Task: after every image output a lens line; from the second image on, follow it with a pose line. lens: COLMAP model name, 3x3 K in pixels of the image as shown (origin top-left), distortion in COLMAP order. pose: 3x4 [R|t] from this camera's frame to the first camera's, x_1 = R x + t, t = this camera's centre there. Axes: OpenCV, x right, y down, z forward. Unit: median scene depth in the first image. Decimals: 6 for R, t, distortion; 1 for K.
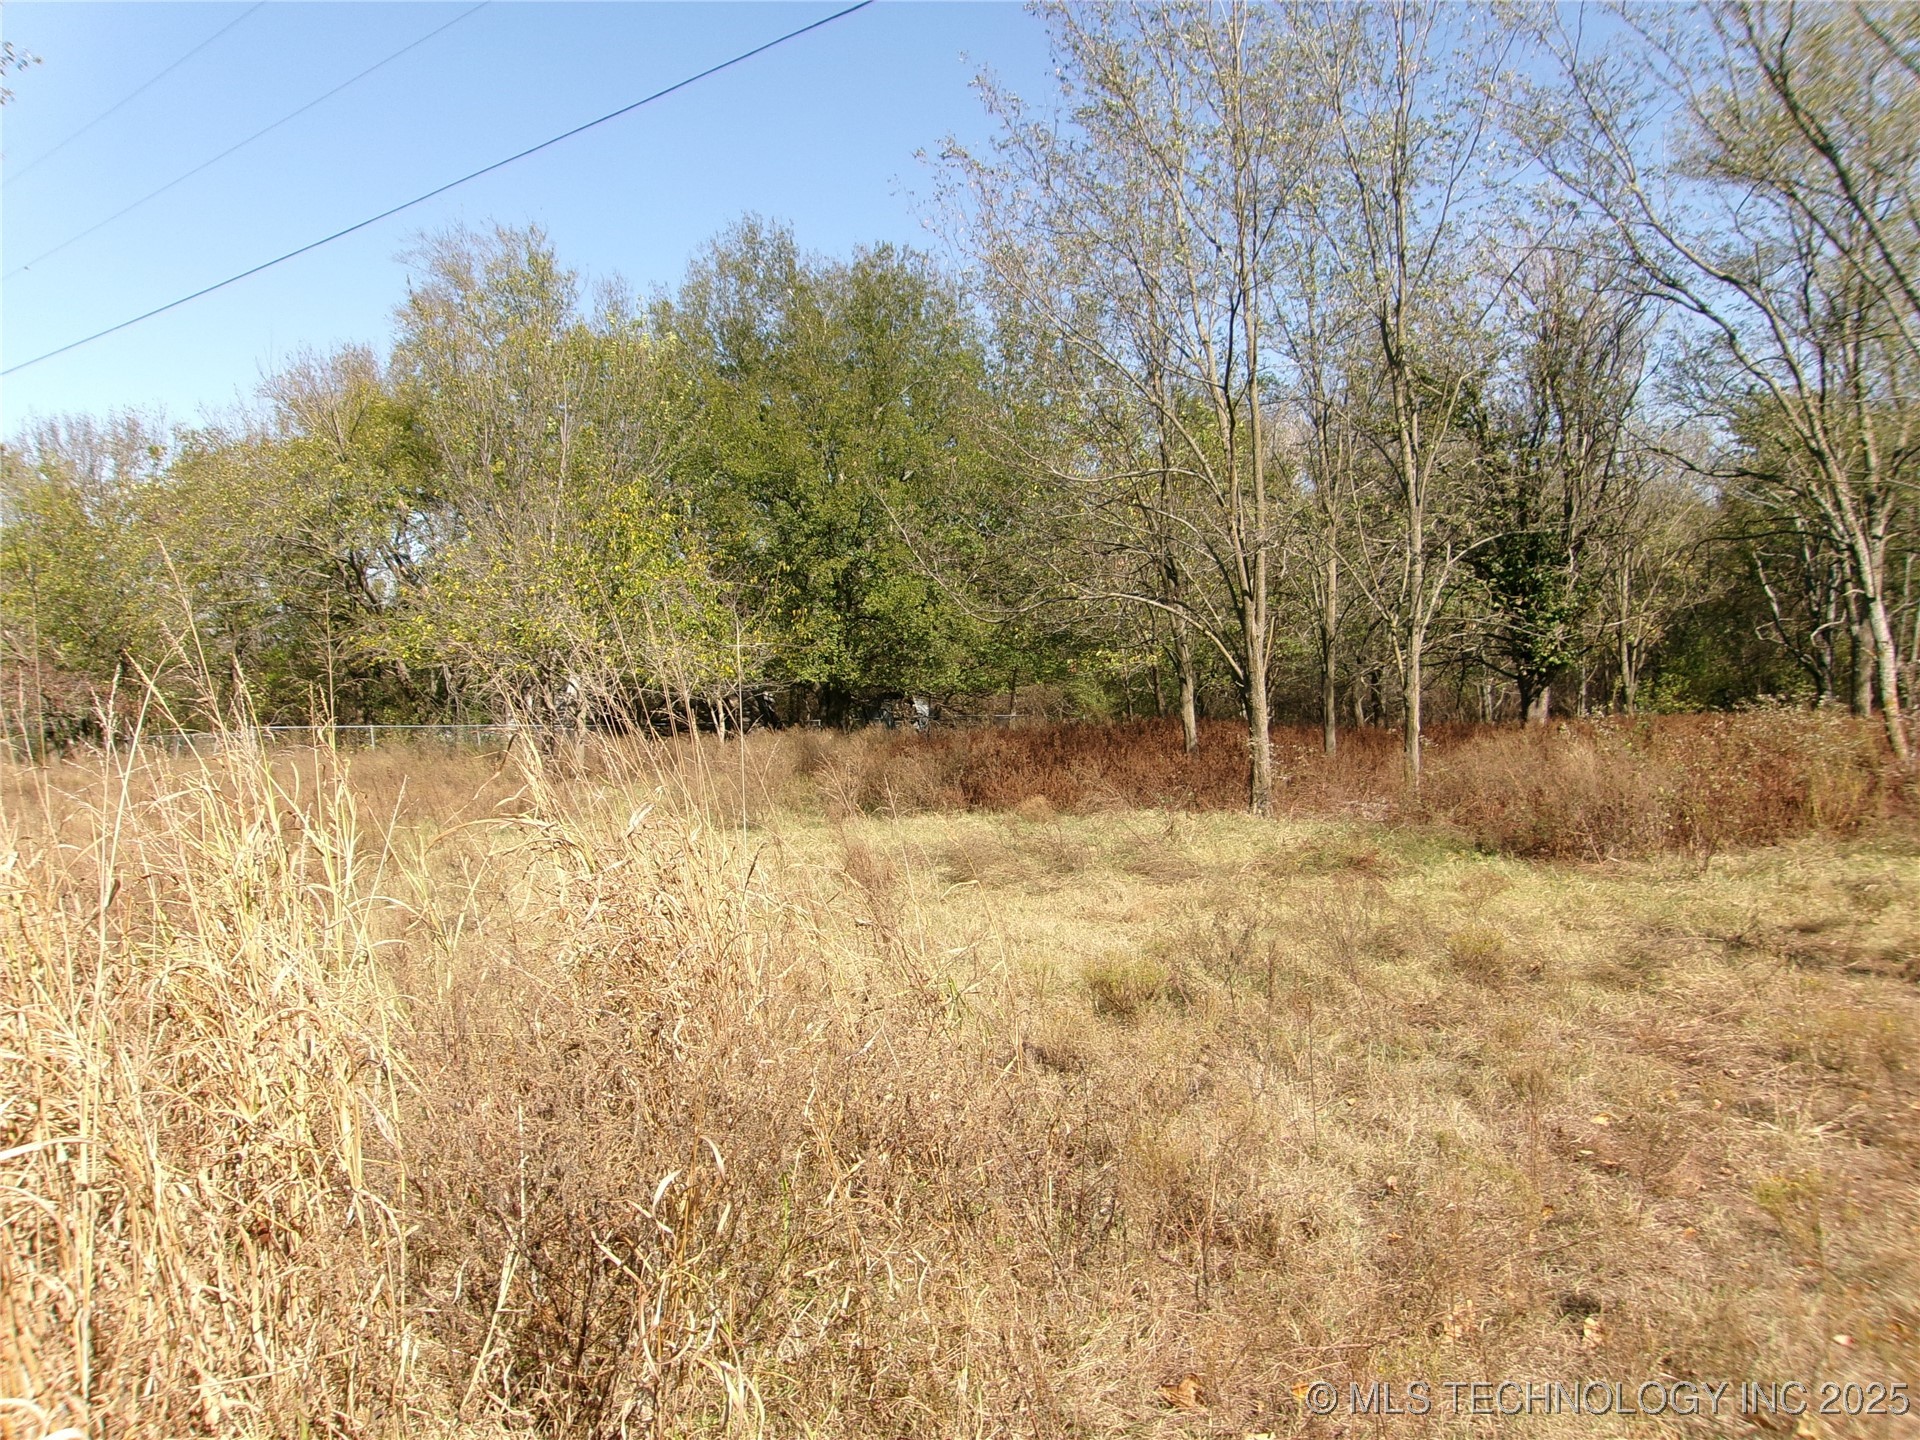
lens RADIAL K [[1491.5, 0, 959.8], [0, 1491.5, 711.8], [0, 0, 1]] dist [-0.094853, 0.194426]
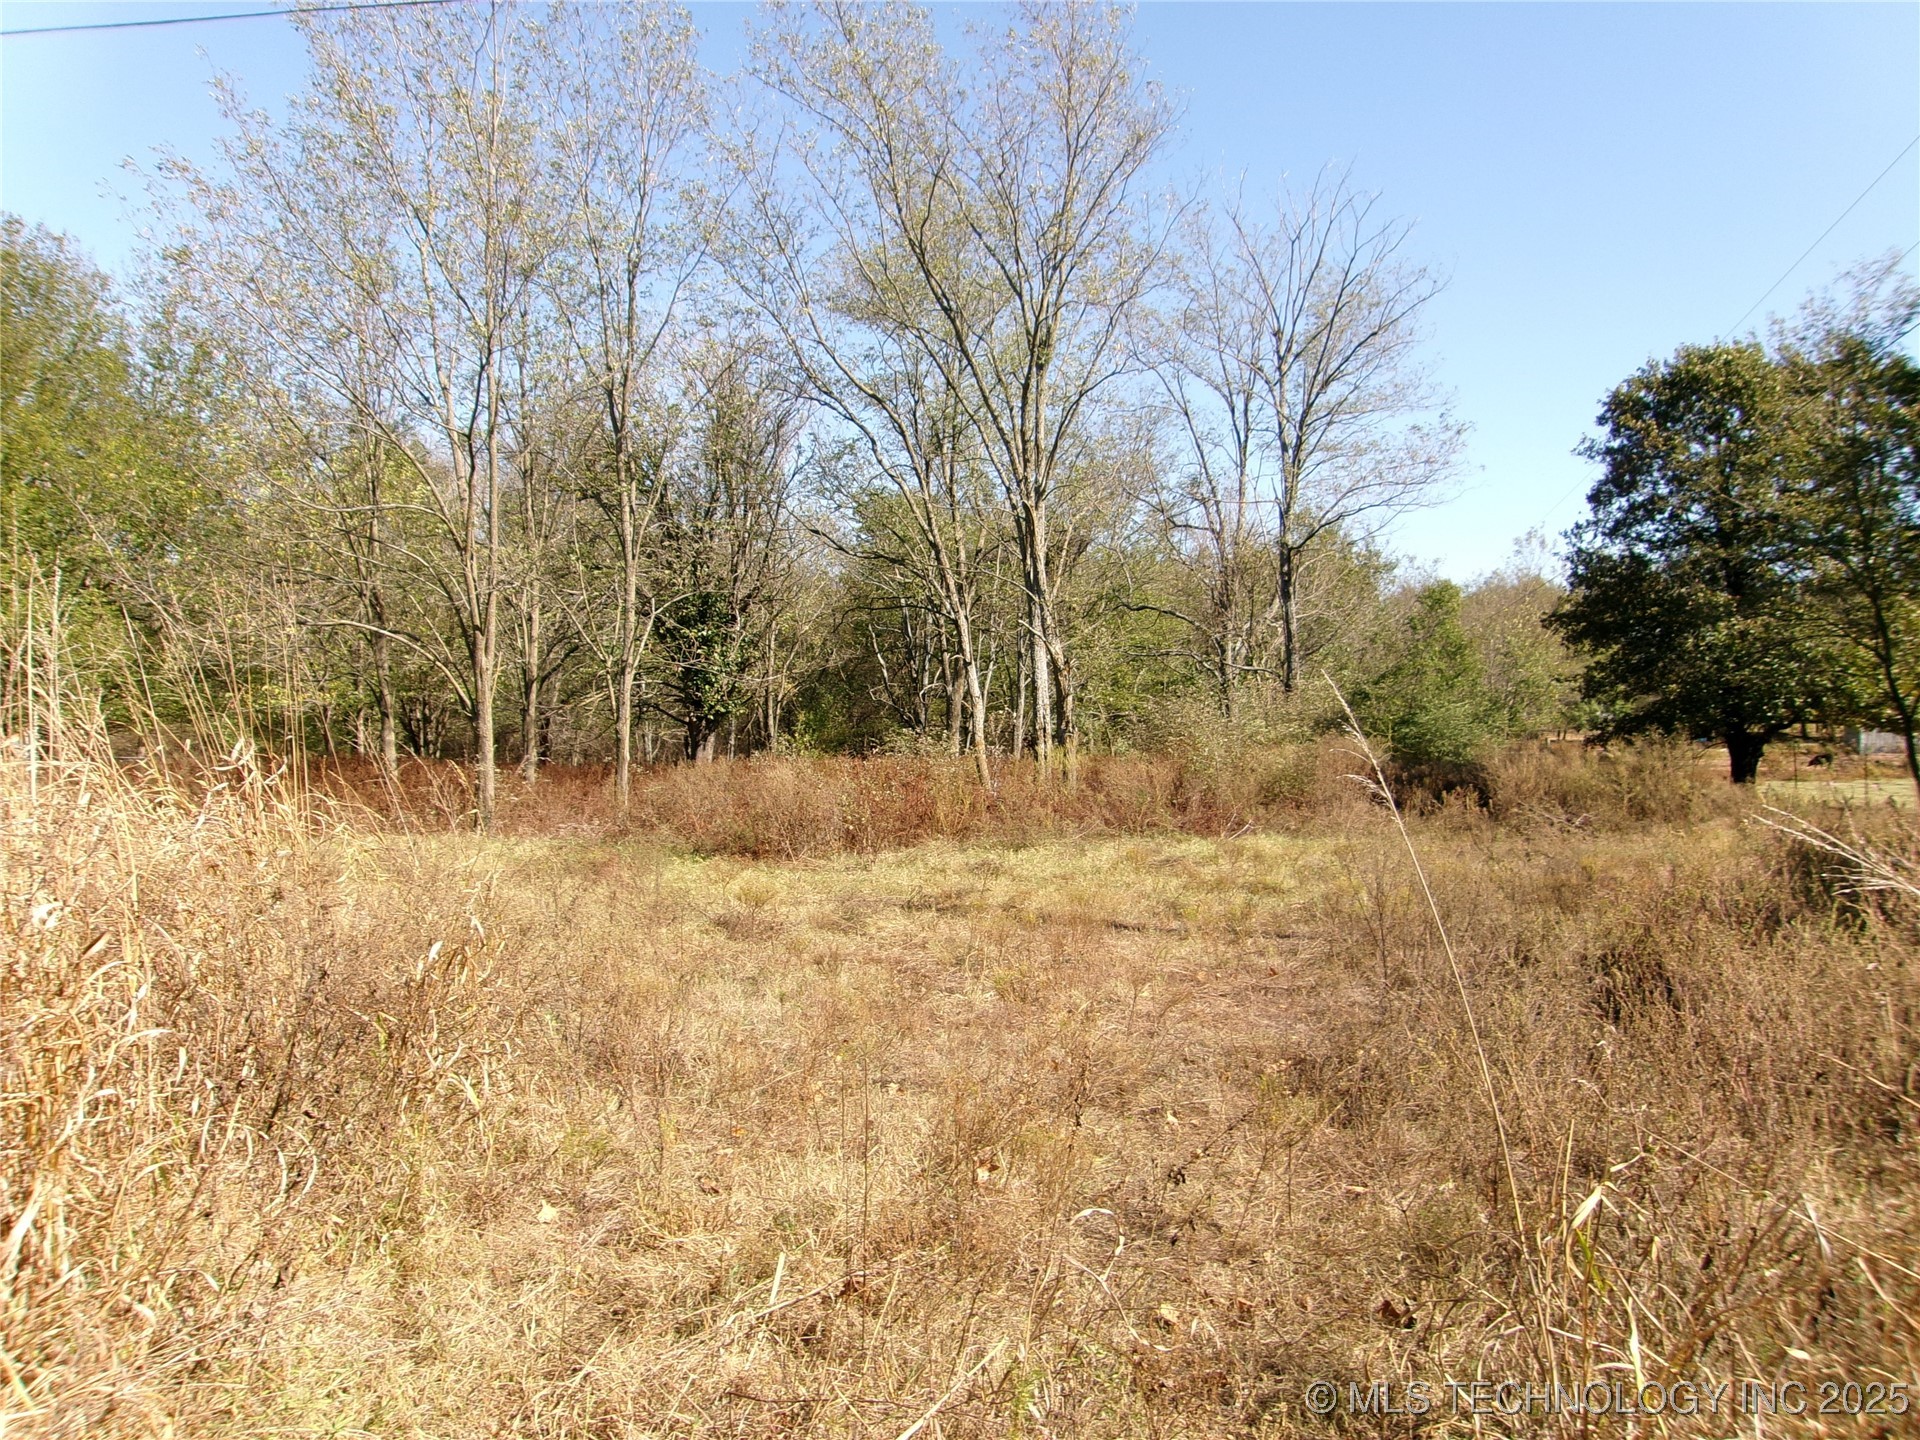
lens RADIAL K [[1491.5, 0, 959.8], [0, 1491.5, 711.8], [0, 0, 1]] dist [-0.094853, 0.194426]
pose [[0.843828, 0.030932, 0.535722, -0.065242], [-0.010867, 0.999118, -0.040571, 0.015472], [-0.536504, 0.028413, 0.843419, -0.066130]]
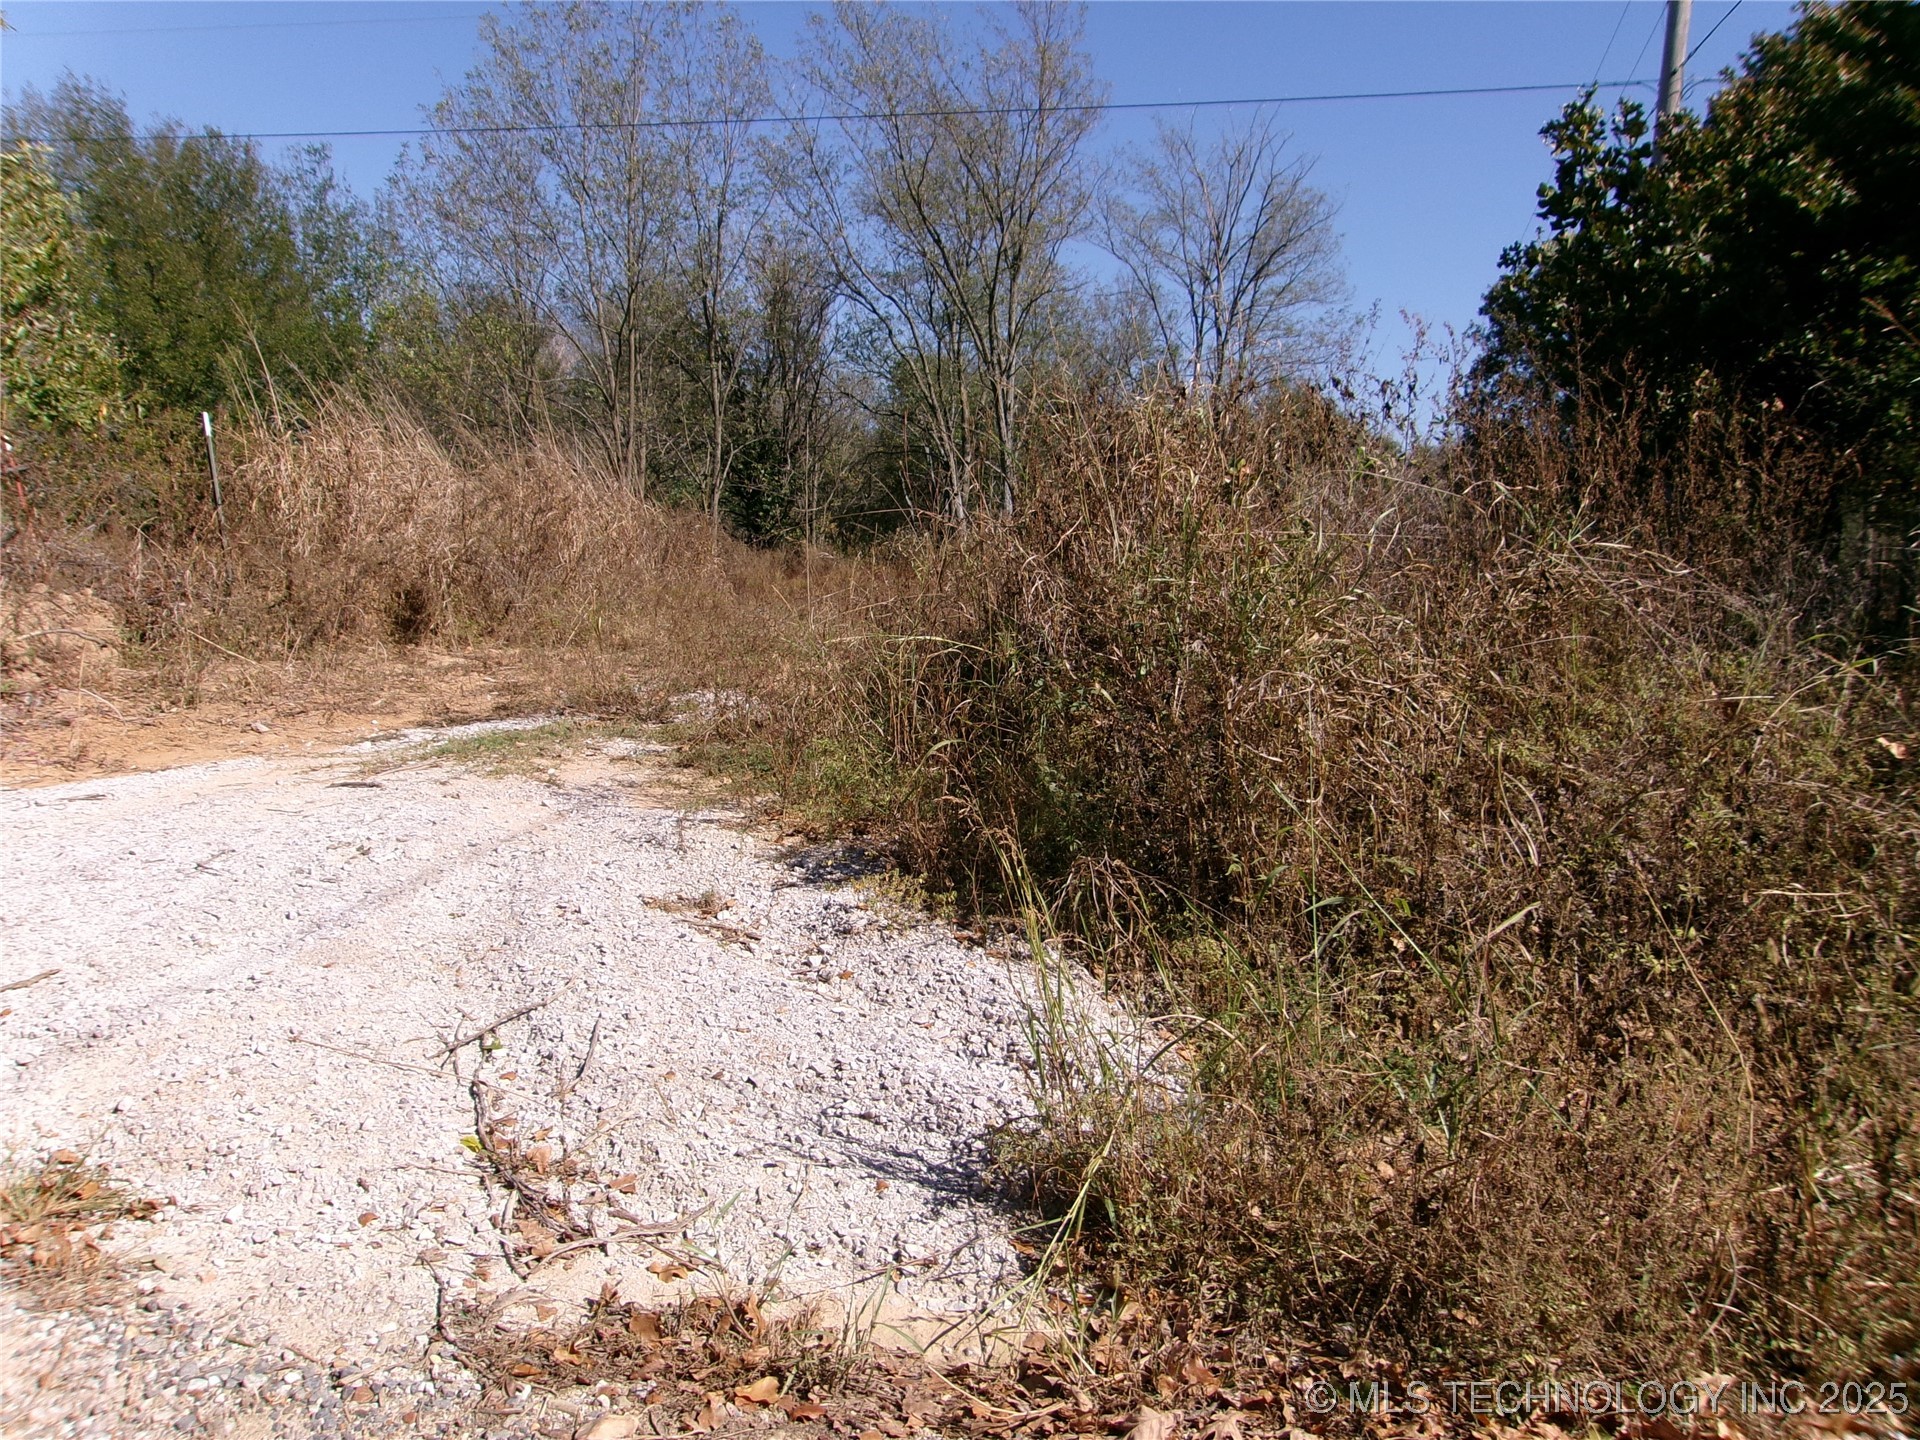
lens RADIAL K [[1491.5, 0, 959.8], [0, 1491.5, 711.8], [0, 0, 1]] dist [-0.094853, 0.194426]
pose [[0.859026, -0.004401, 0.511914, -0.249565], [-0.028004, 0.998062, 0.055573, 0.073757], [-0.511166, -0.062074, 0.857237, -0.467460]]
